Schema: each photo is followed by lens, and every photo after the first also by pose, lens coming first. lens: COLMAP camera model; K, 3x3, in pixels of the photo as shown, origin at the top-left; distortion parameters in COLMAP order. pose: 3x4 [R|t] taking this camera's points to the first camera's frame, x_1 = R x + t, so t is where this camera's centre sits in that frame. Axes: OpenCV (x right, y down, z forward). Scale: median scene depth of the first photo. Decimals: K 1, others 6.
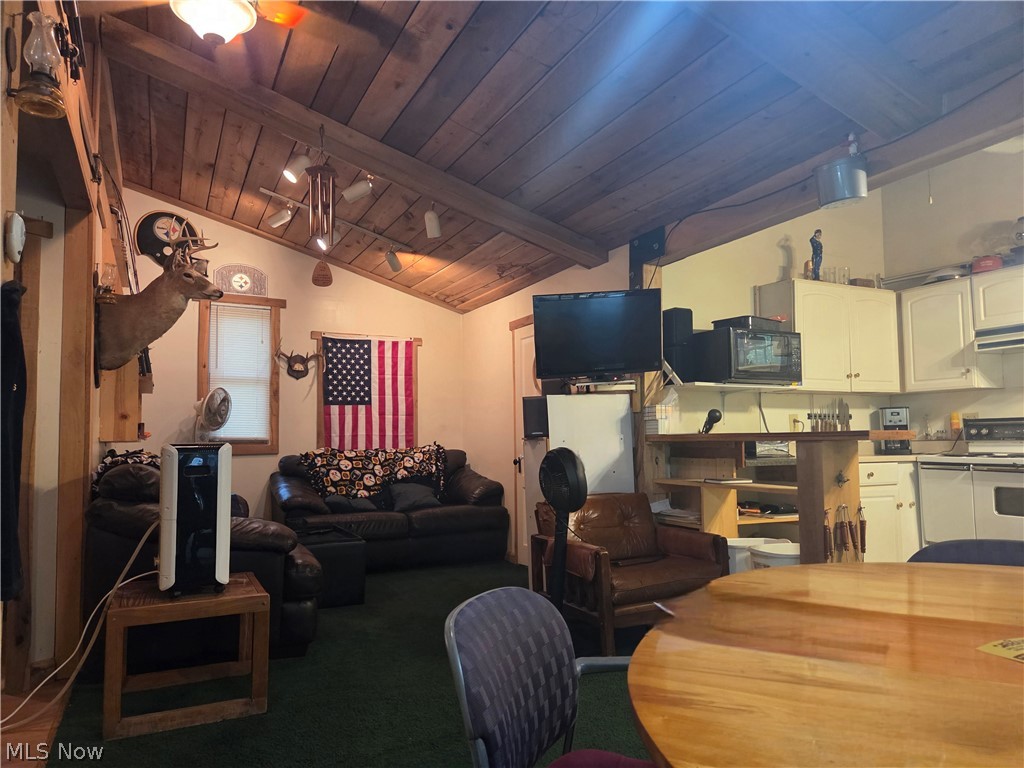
lens RADIAL K [[690.9, 0, 519.8], [0, 690.9, 390.0], [0, 0, 1]] dist [0.043639, -0.006890]
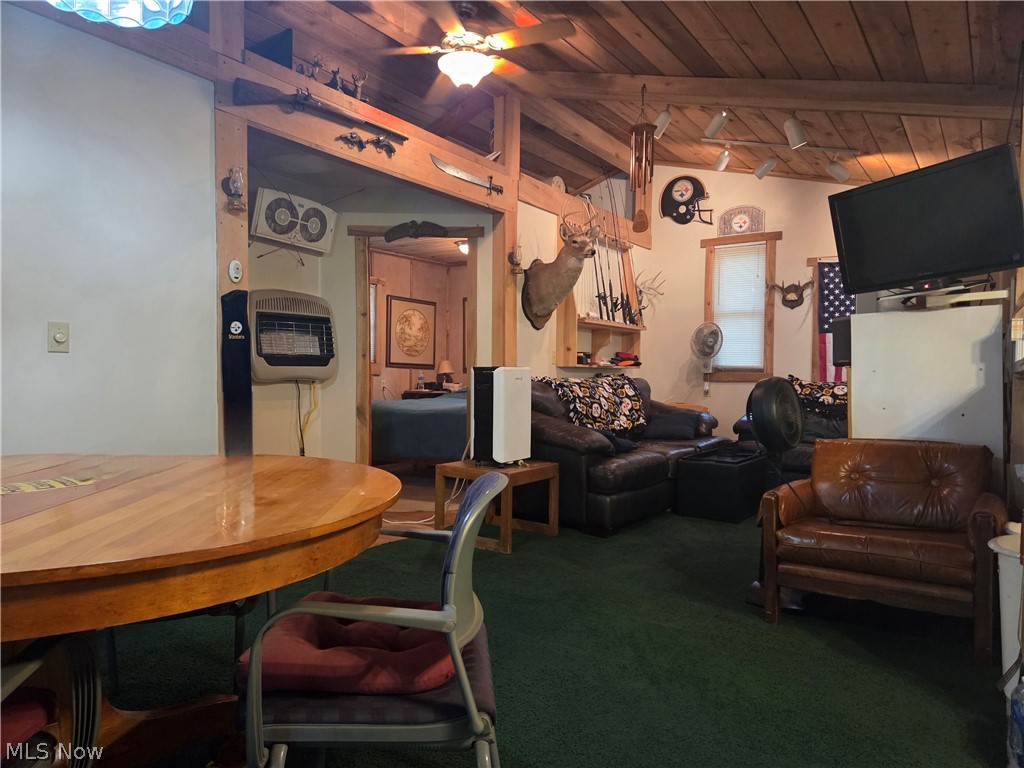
lens RADIAL K [[690.9, 0, 514.2], [0, 690.9, 380.2], [0, 0, 1]] dist [0.043639, -0.006890]
pose [[0.462751, 0.023147, -0.886186, 0.399412], [0.051521, 0.997267, 0.052952, 0.013715], [0.884990, -0.070161, 0.460293, 0.173070]]
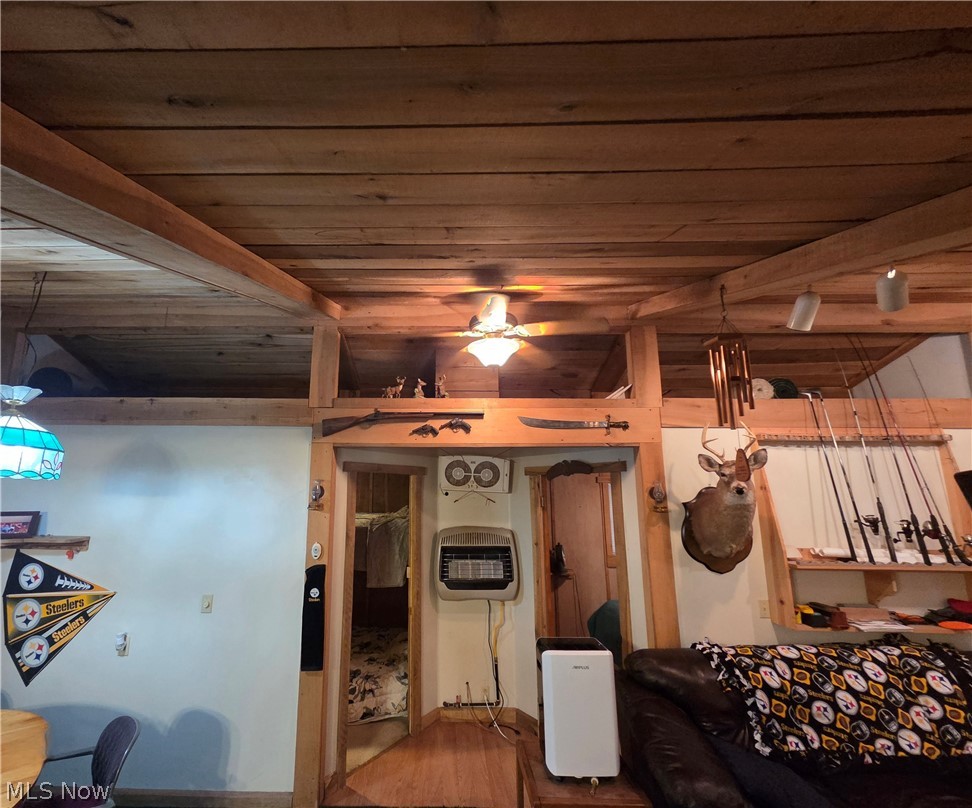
lens RADIAL K [[450.0, 0, 463.7], [0, 450.0, 393.1], [0, 0, 1]] dist [0.001203, 0.000849]
pose [[-0.491563, -0.161194, -0.855793, 0.202302], [0.063417, 0.973484, -0.219788, -0.099412], [0.868530, -0.162311, -0.468307, 0.624036]]
